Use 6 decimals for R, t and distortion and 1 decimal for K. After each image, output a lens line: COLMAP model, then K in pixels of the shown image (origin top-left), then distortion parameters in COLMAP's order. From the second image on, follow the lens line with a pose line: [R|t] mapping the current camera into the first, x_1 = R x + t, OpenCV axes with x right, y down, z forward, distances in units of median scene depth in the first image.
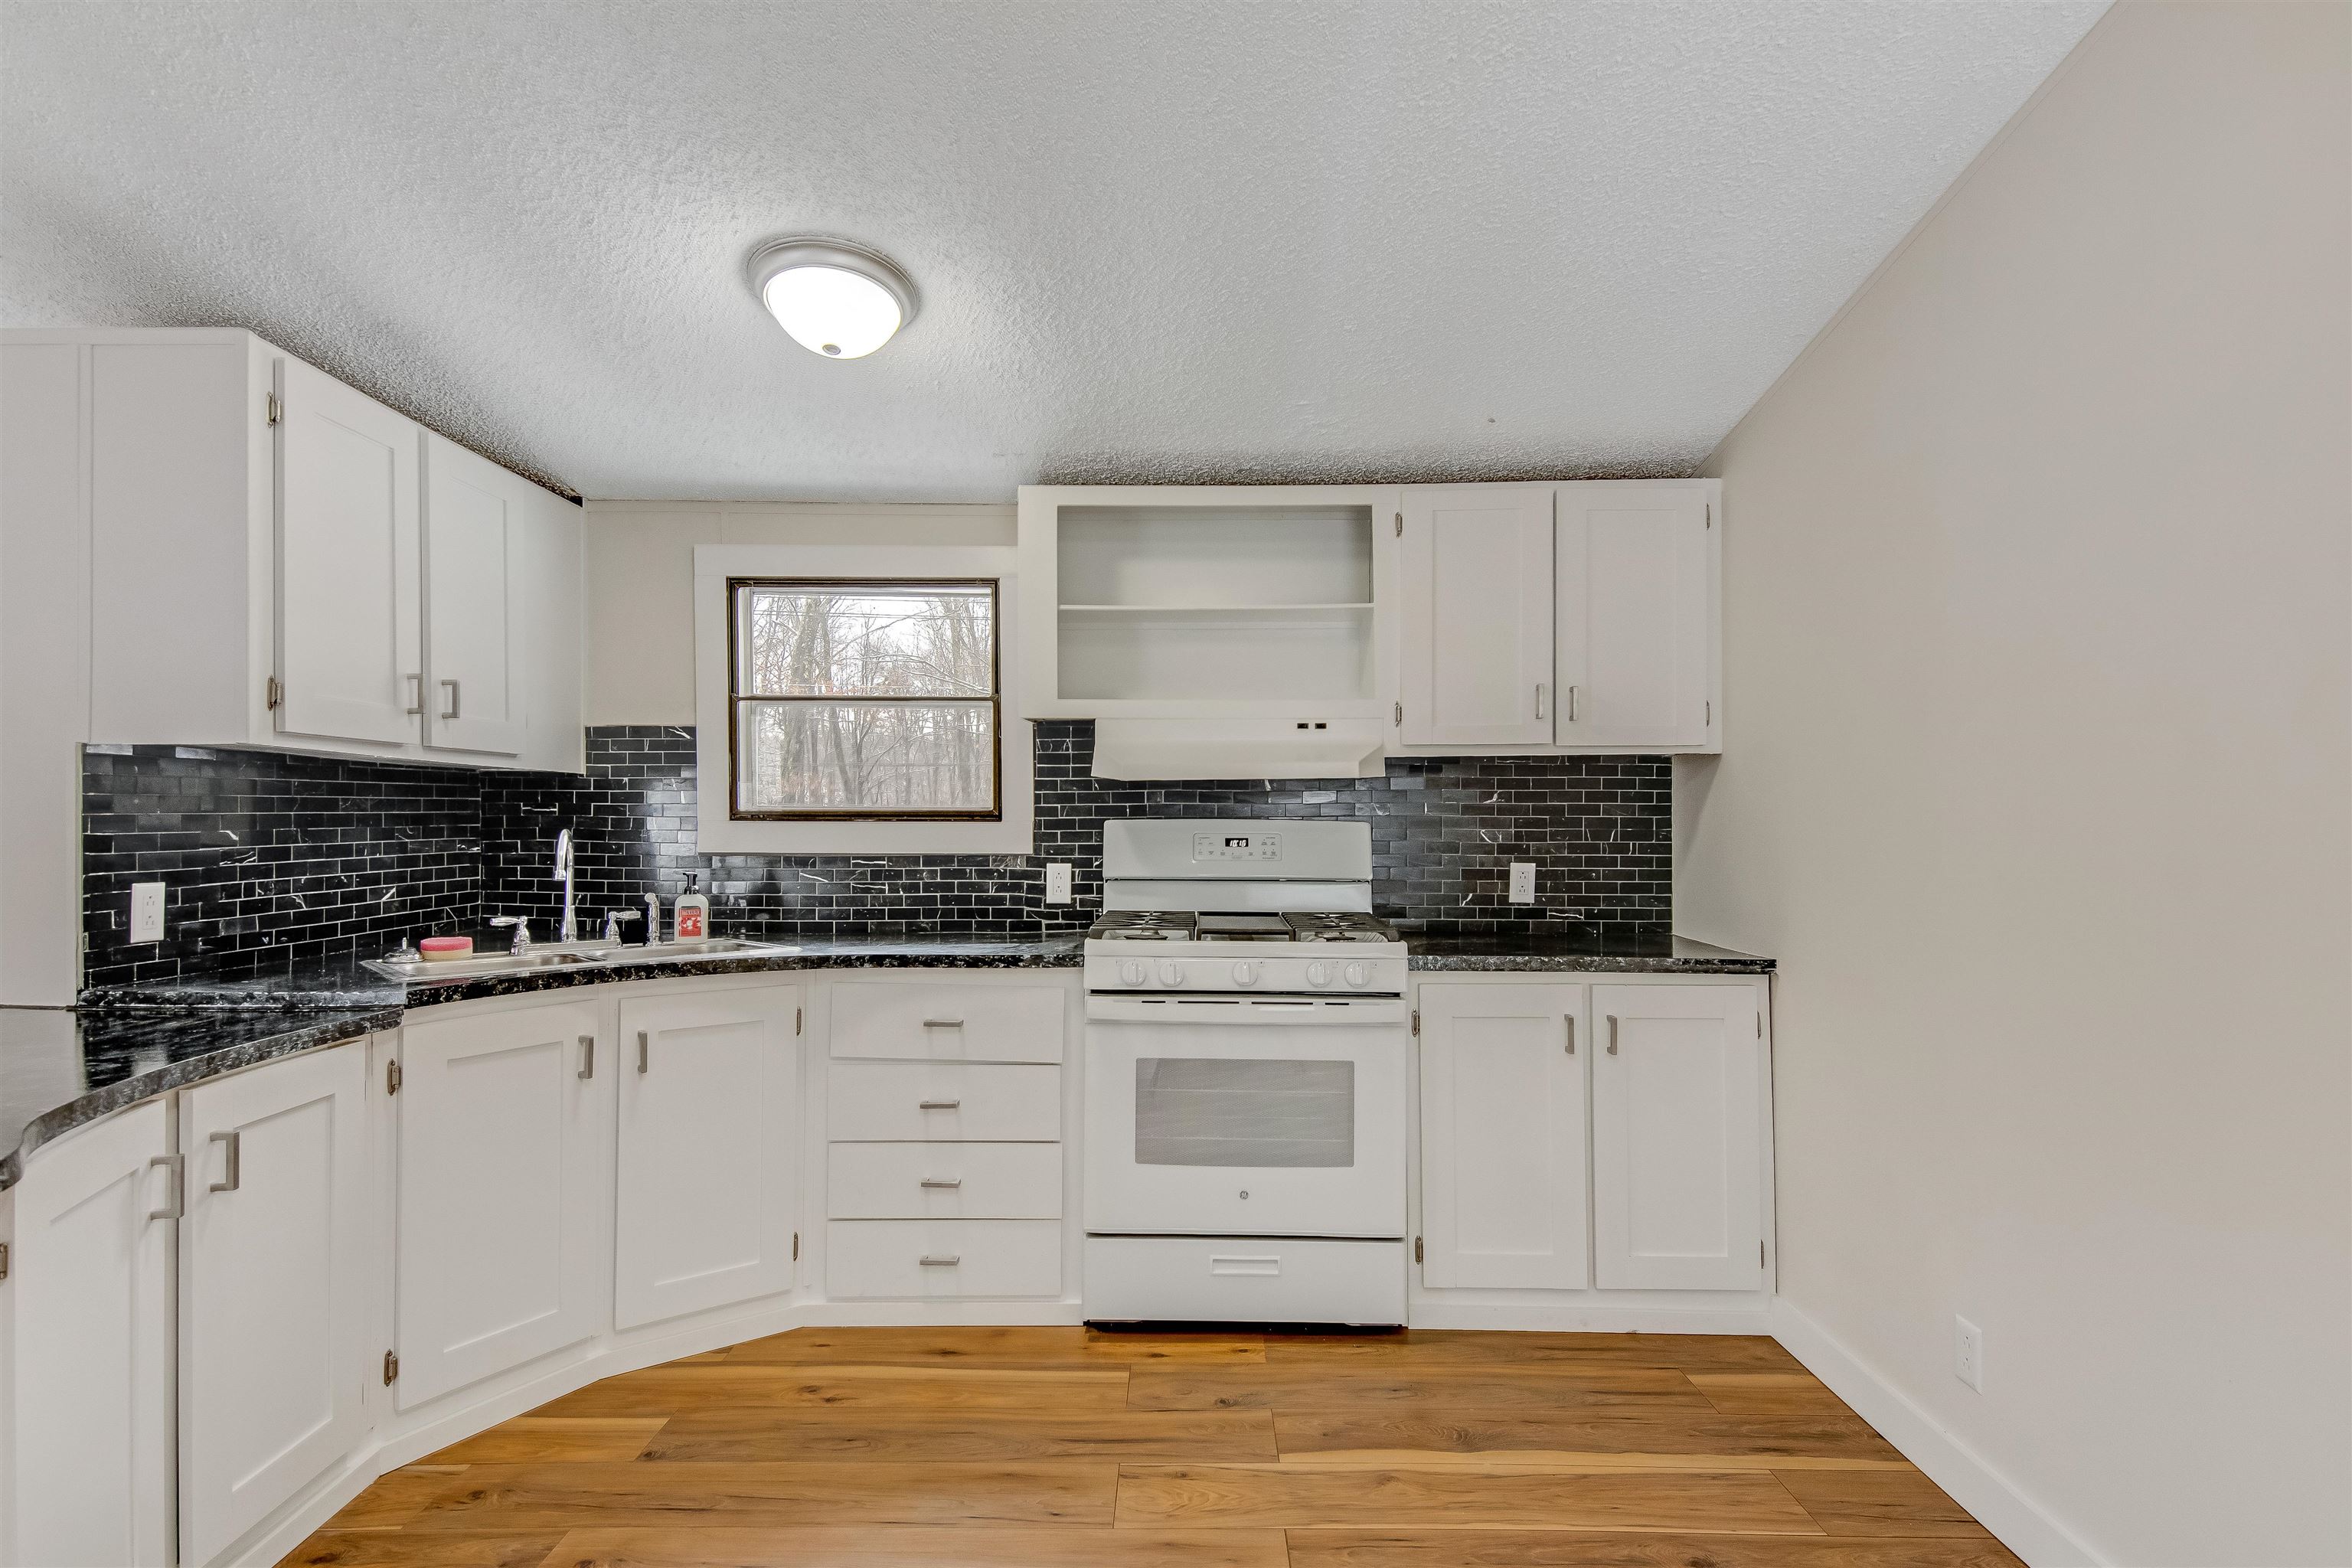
lens RADIAL K [[1190.1, 0, 1164.3], [0, 1190.1, 792.1], [0, 0, 1]] dist [0.033586, -0.001195]
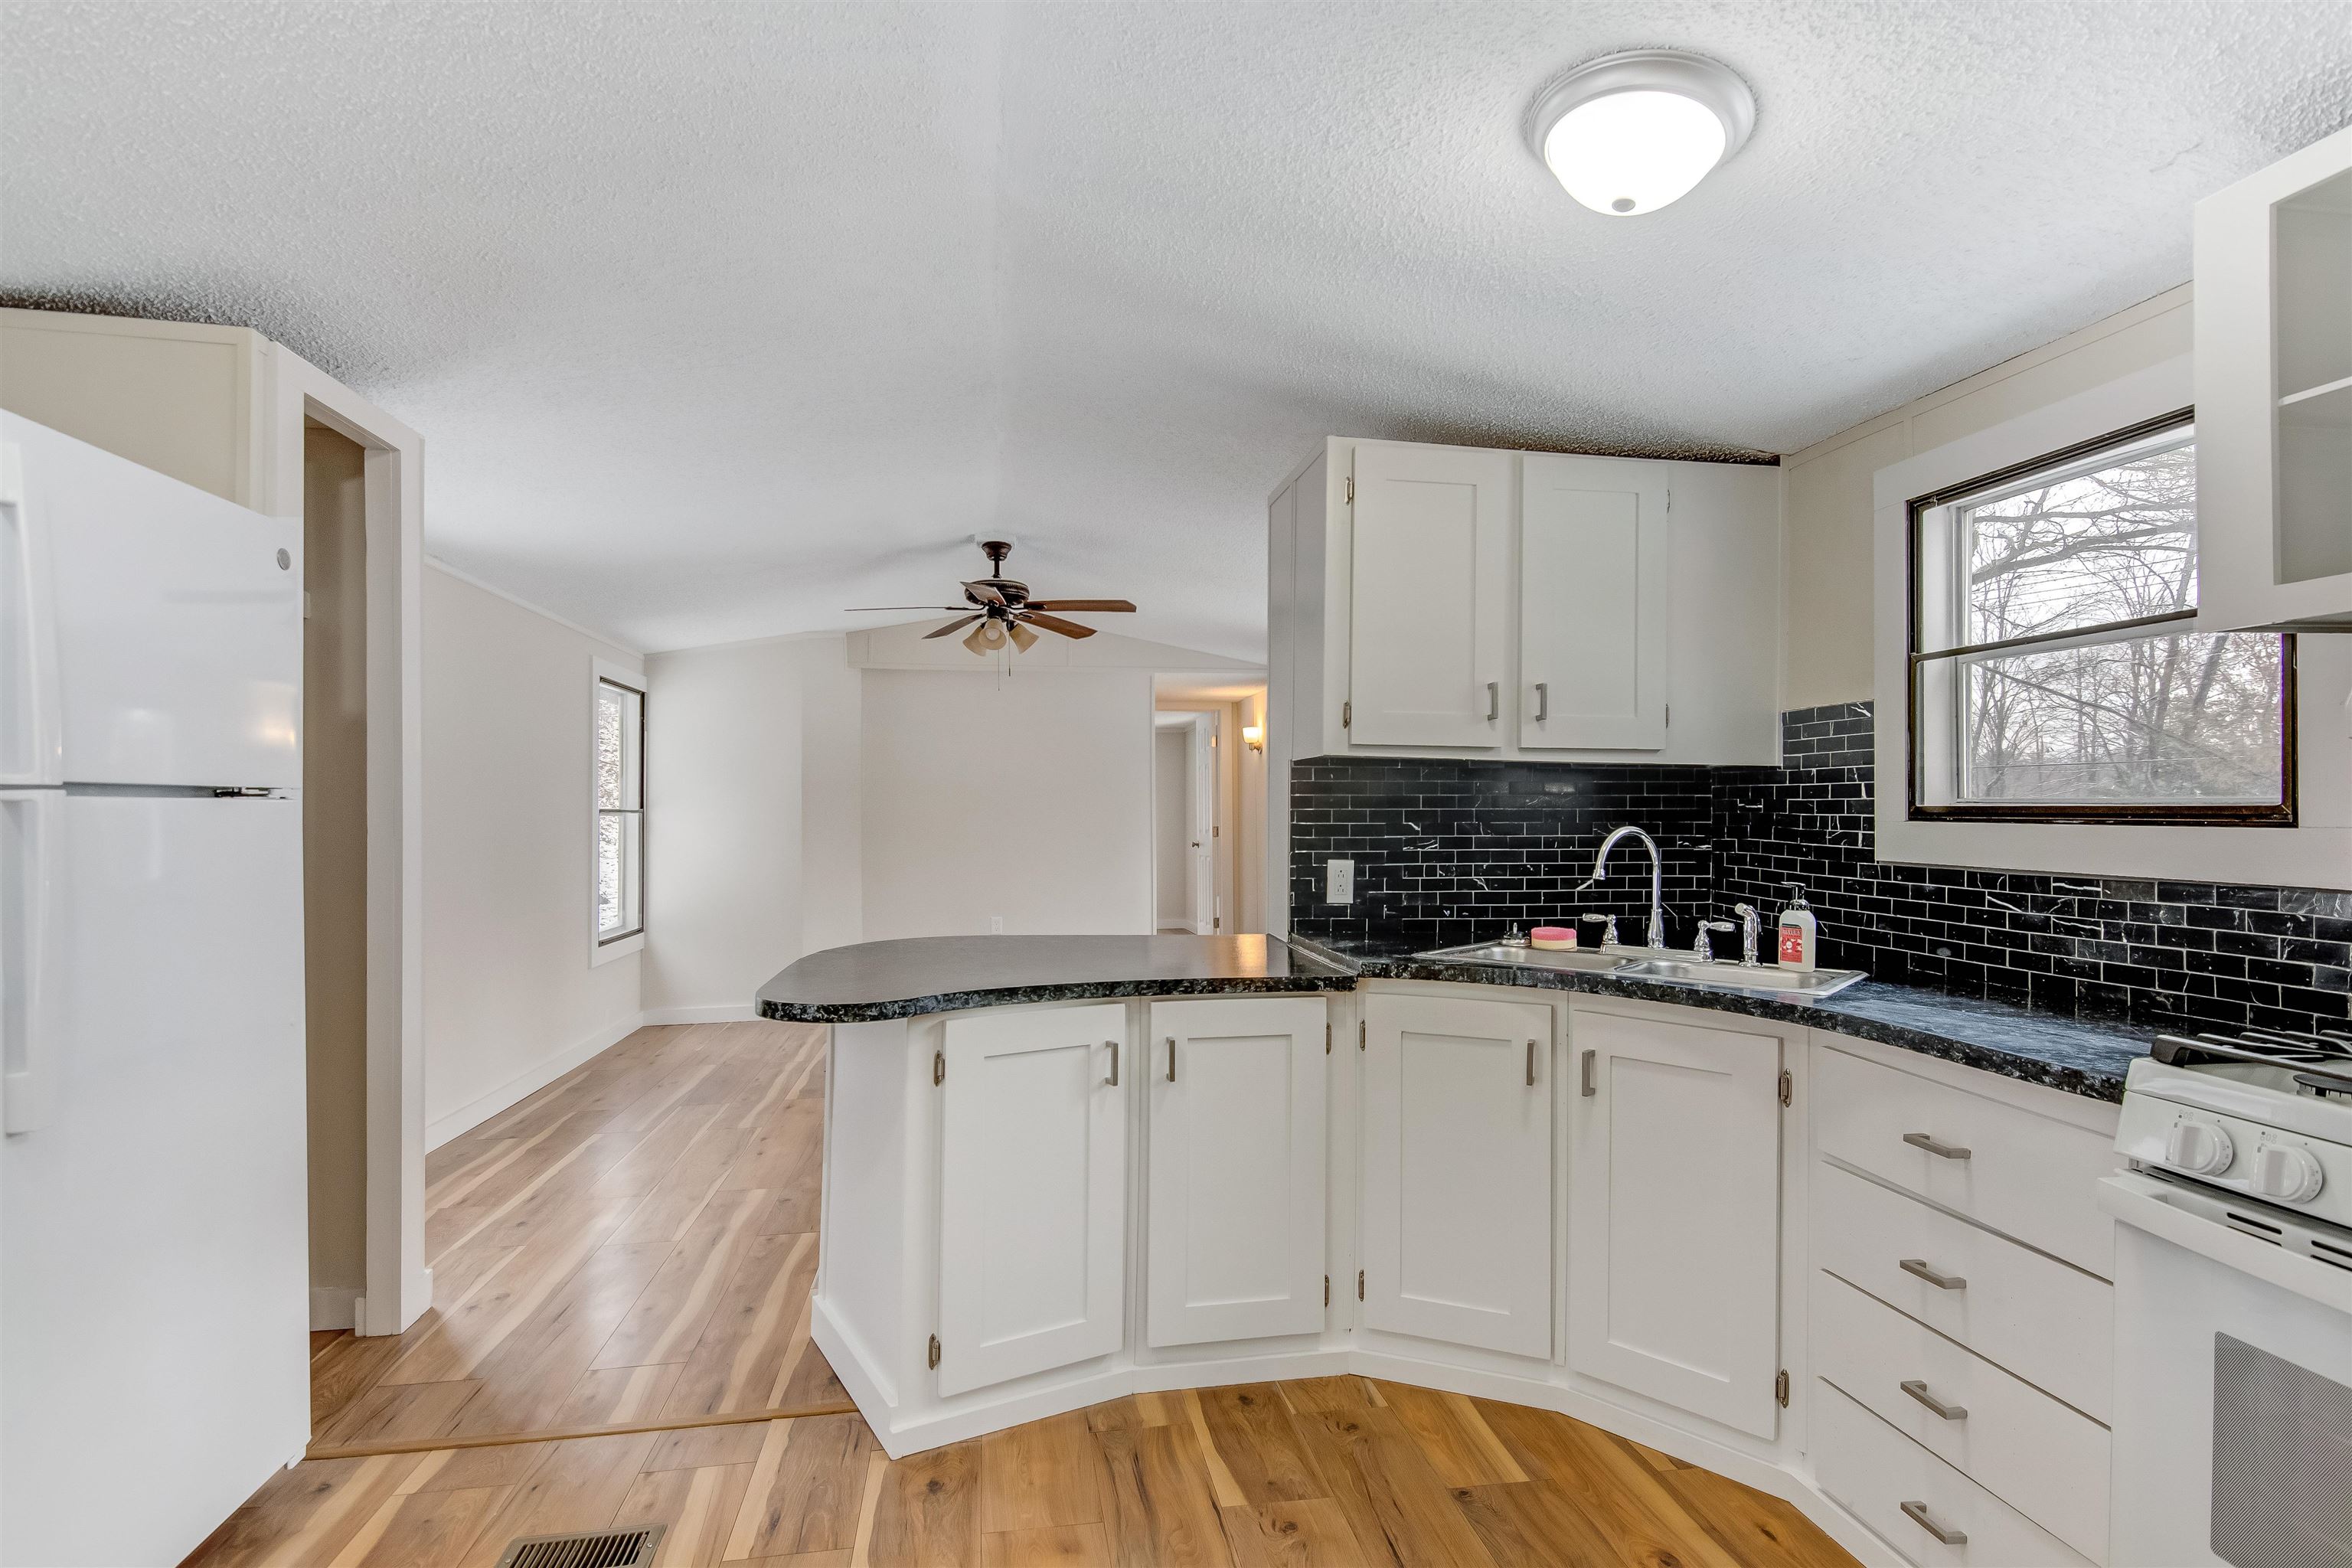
lens RADIAL K [[1163.7, 0, 1186.0], [0, 1163.7, 788.1], [0, 0, 1]] dist [0.018526, -0.013228]
pose [[0.189776, -0.017278, -0.981675, 0.312568], [0.013665, 0.999795, -0.014956, 0.008994], [0.981732, -0.010576, 0.189974, 0.451619]]
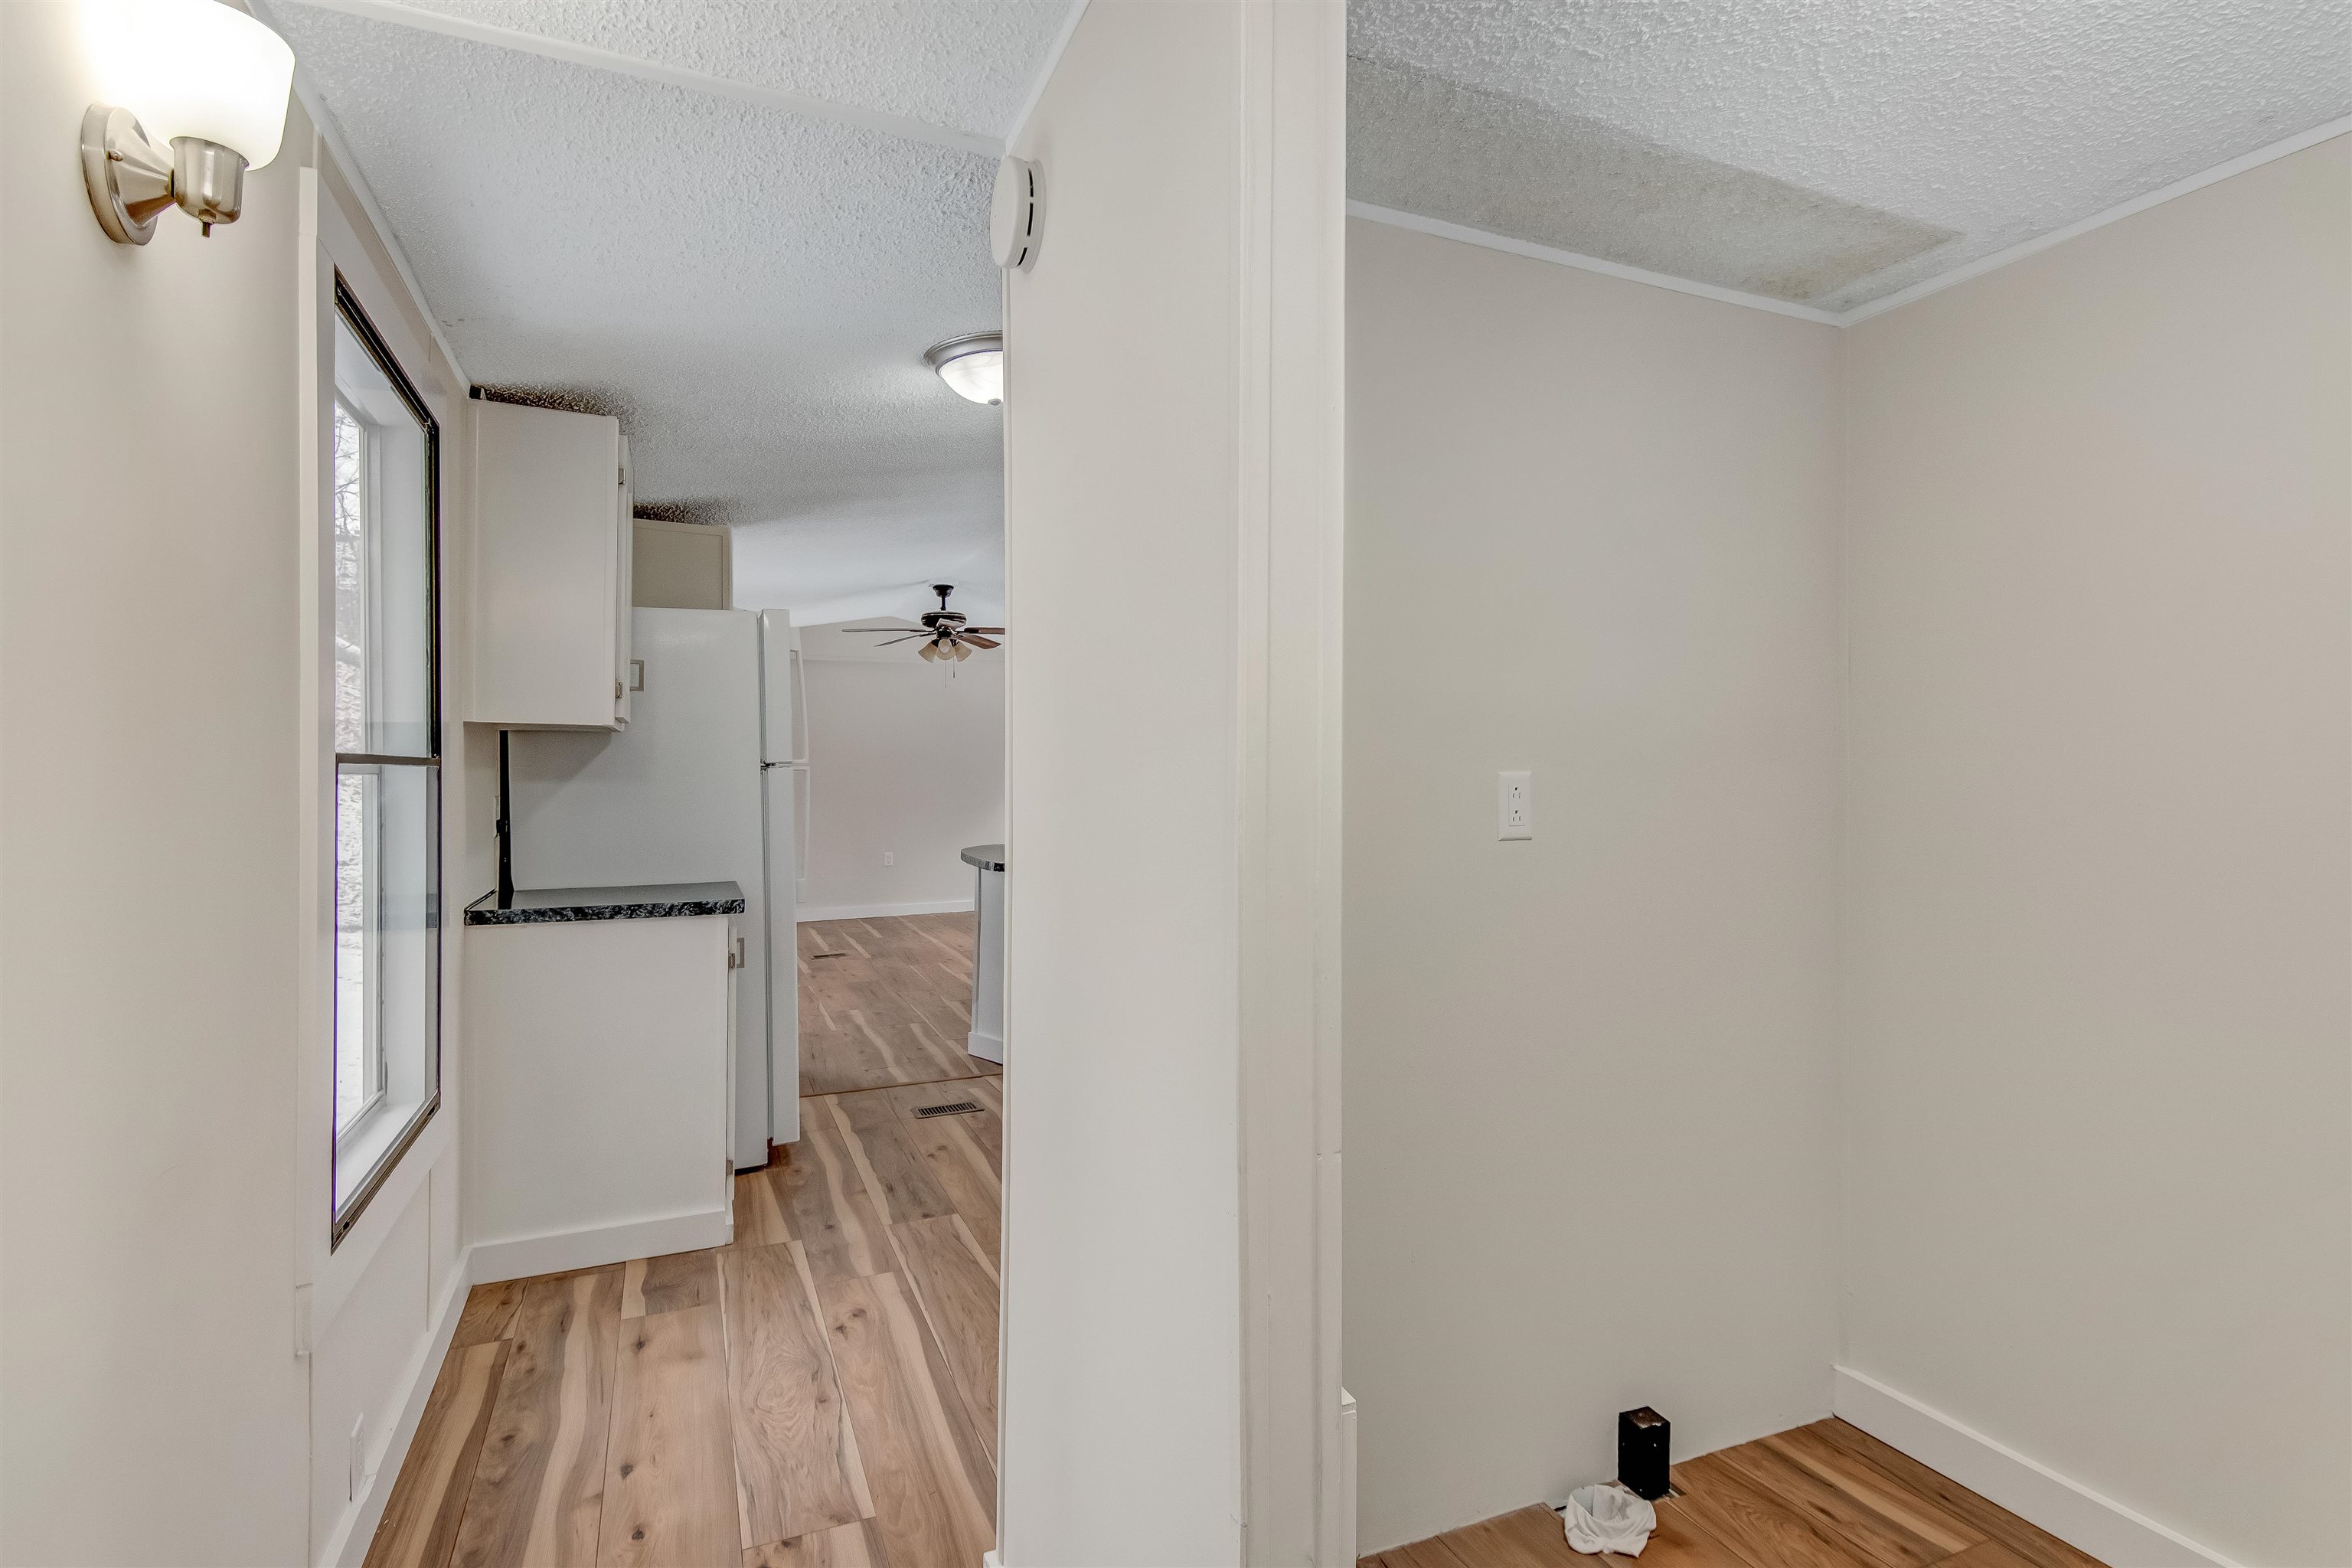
lens RADIAL K [[1115.0, 0, 1170.0], [0, 1115.0, 793.7], [0, 0, 1]] dist [0.053422, -0.030446]
pose [[0.419165, 0.024725, -0.907573, 0.923961], [0.008207, 0.999485, 0.031020, -0.009715], [0.907873, -0.020451, 0.418747, -0.045060]]
